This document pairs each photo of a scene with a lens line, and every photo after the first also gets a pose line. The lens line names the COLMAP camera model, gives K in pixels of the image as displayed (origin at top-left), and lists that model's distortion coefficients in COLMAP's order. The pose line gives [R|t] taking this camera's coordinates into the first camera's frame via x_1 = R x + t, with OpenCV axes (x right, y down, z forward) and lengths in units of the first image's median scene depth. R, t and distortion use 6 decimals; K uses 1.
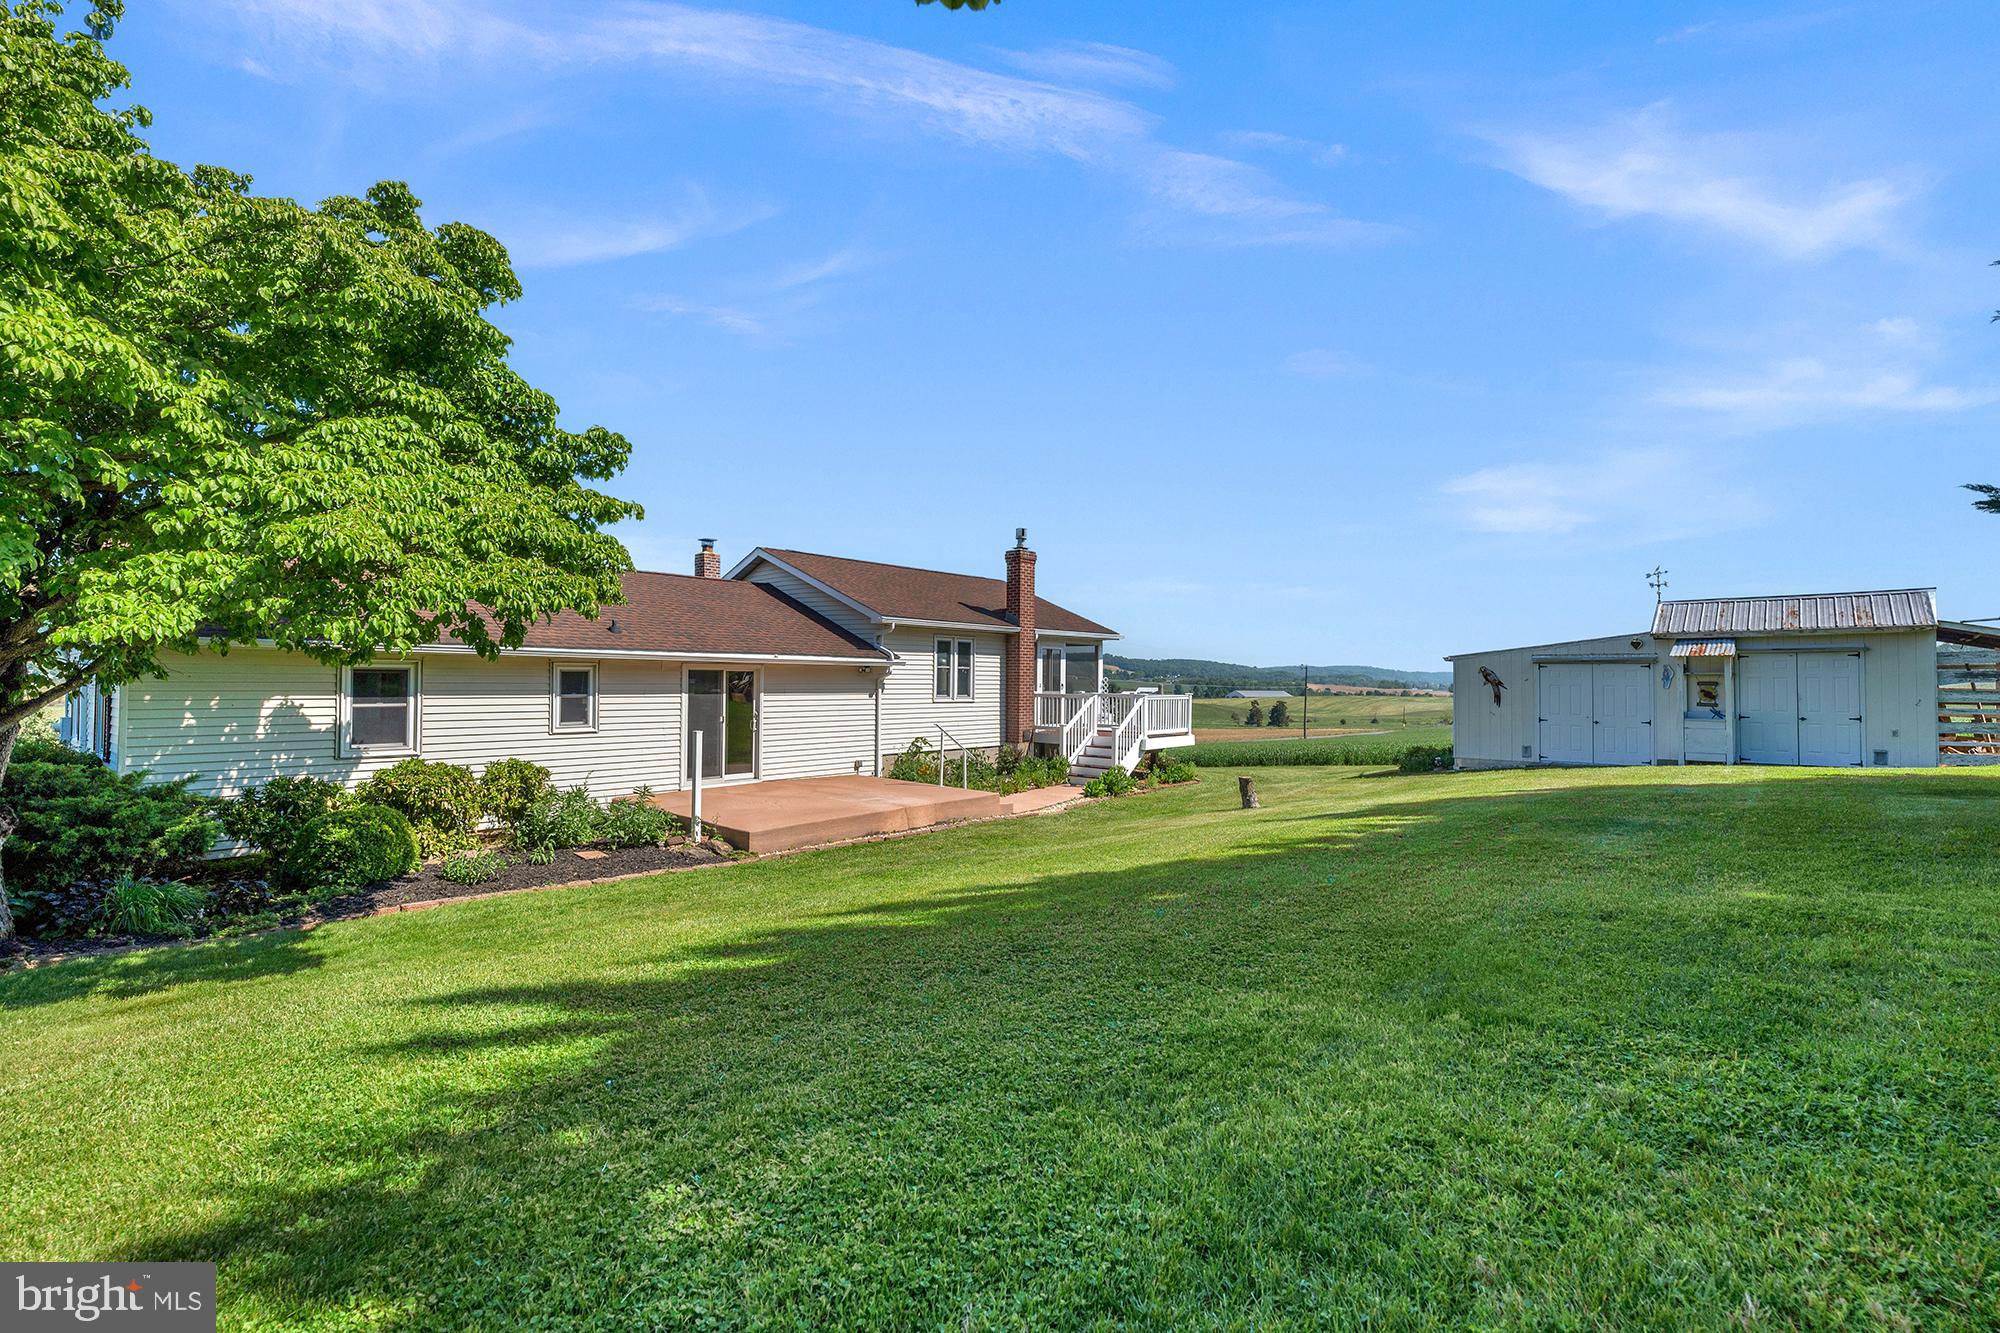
lens RADIAL K [[921.0, 0, 988.4], [0, 921.0, 666.3], [0, 0, 1]] dist [0.000896, -0.000295]
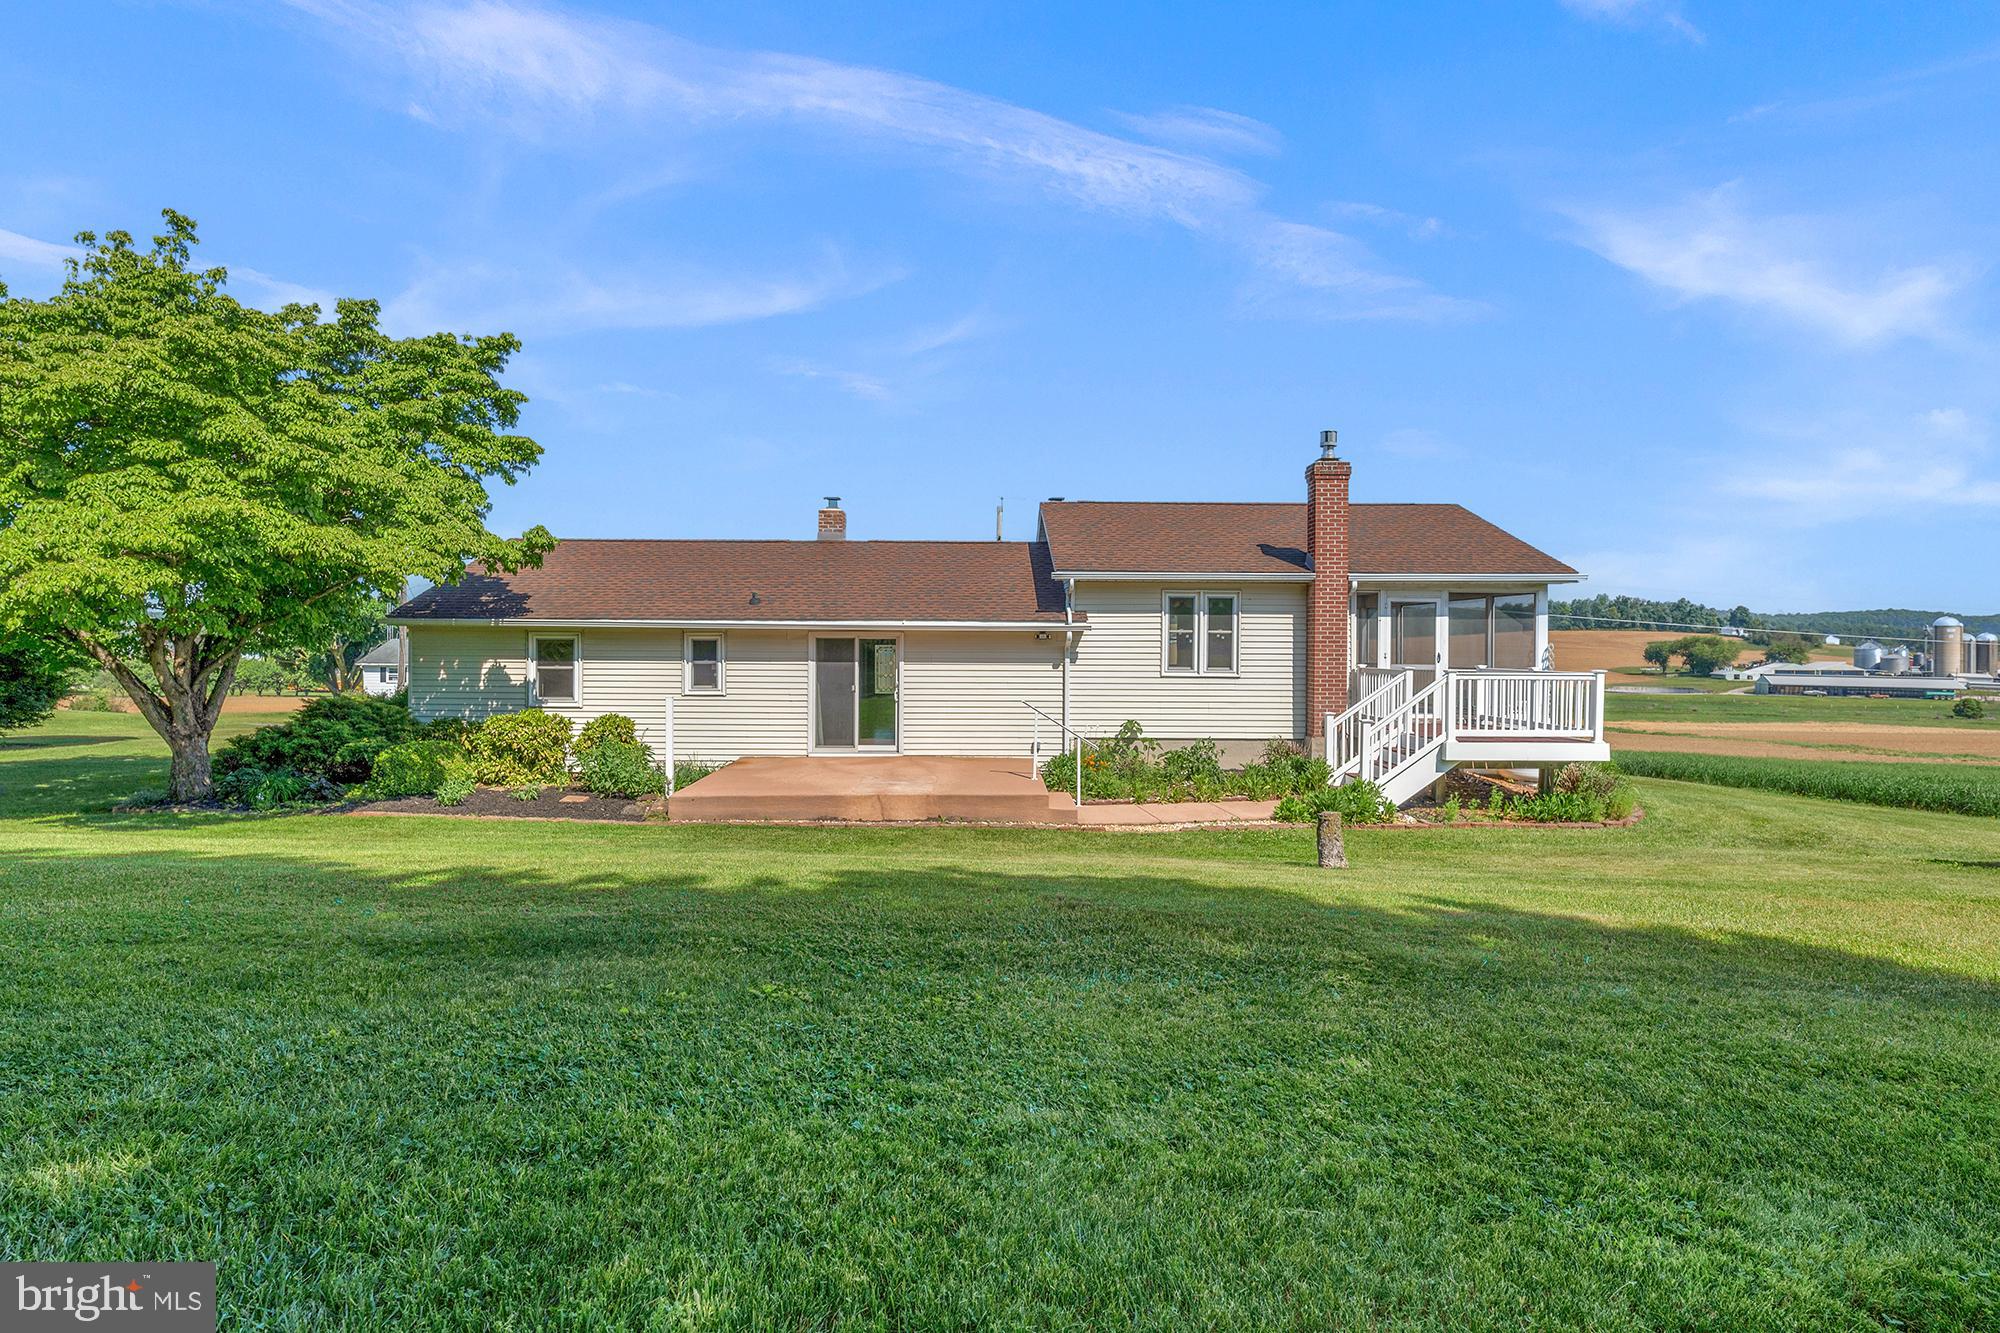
lens RADIAL K [[995.6, 0, 985.7], [0, 995.6, 662.6], [0, 0, 1]] dist [-0.004502, 0.002203]
pose [[0.639692, 0.007796, -0.768592, 0.533672], [0.011657, 0.999735, 0.019843, 0.009555], [0.768543, -0.021653, 0.639432, 0.374173]]
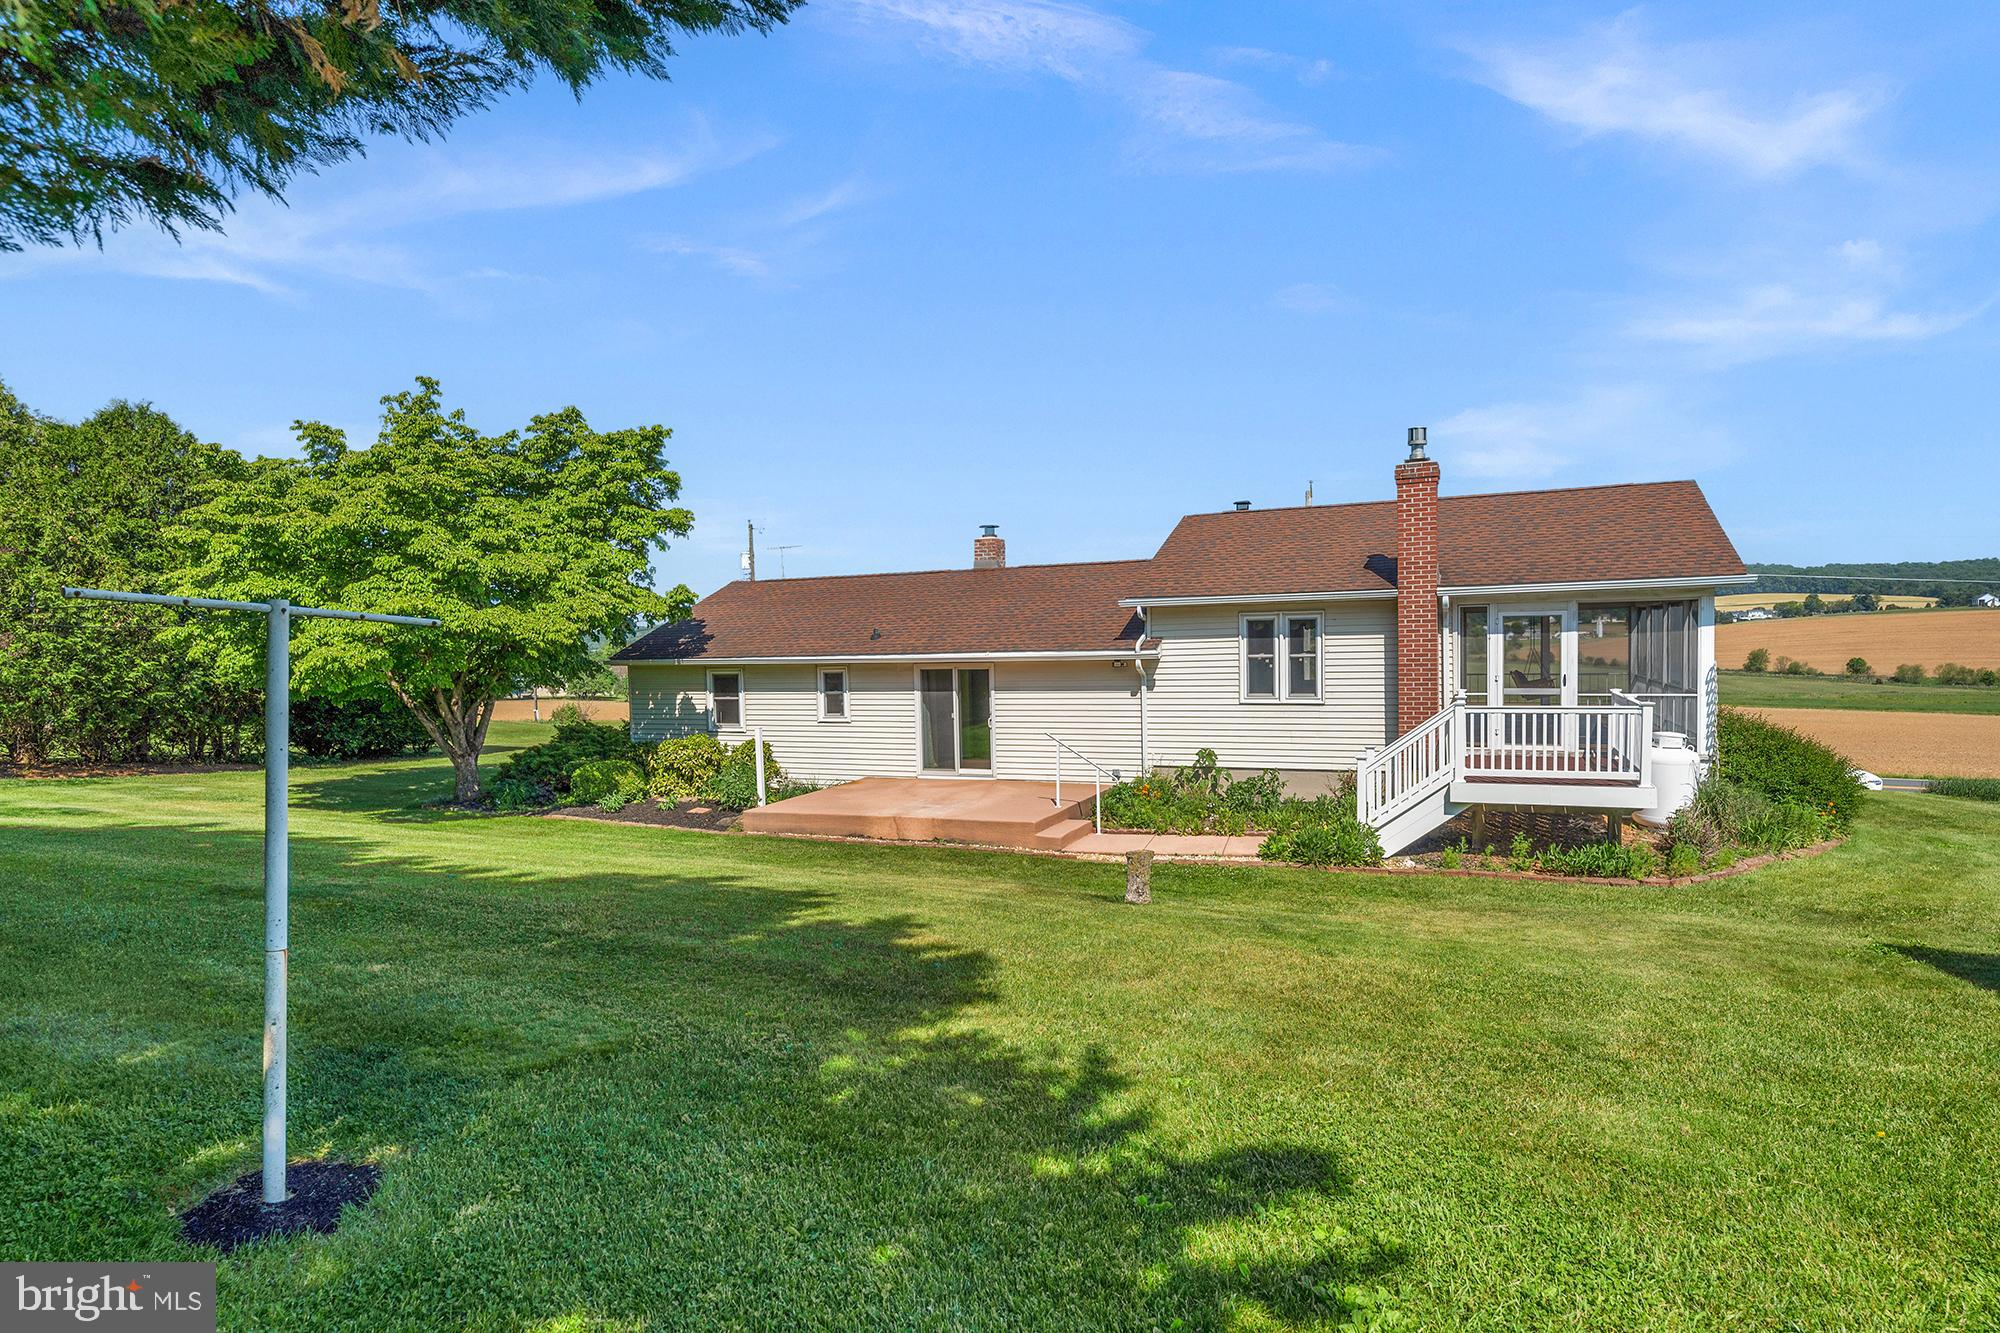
lens RADIAL K [[1129.0, 0, 970.4], [0, 1129.0, 724.4], [0, 0, 1]] dist [-0.003561, -0.002256]
pose [[0.257252, 0.054511, -0.964806, 0.832035], [0.040778, 0.996906, 0.067197, -0.015911], [0.965484, -0.056630, 0.254234, 0.600259]]
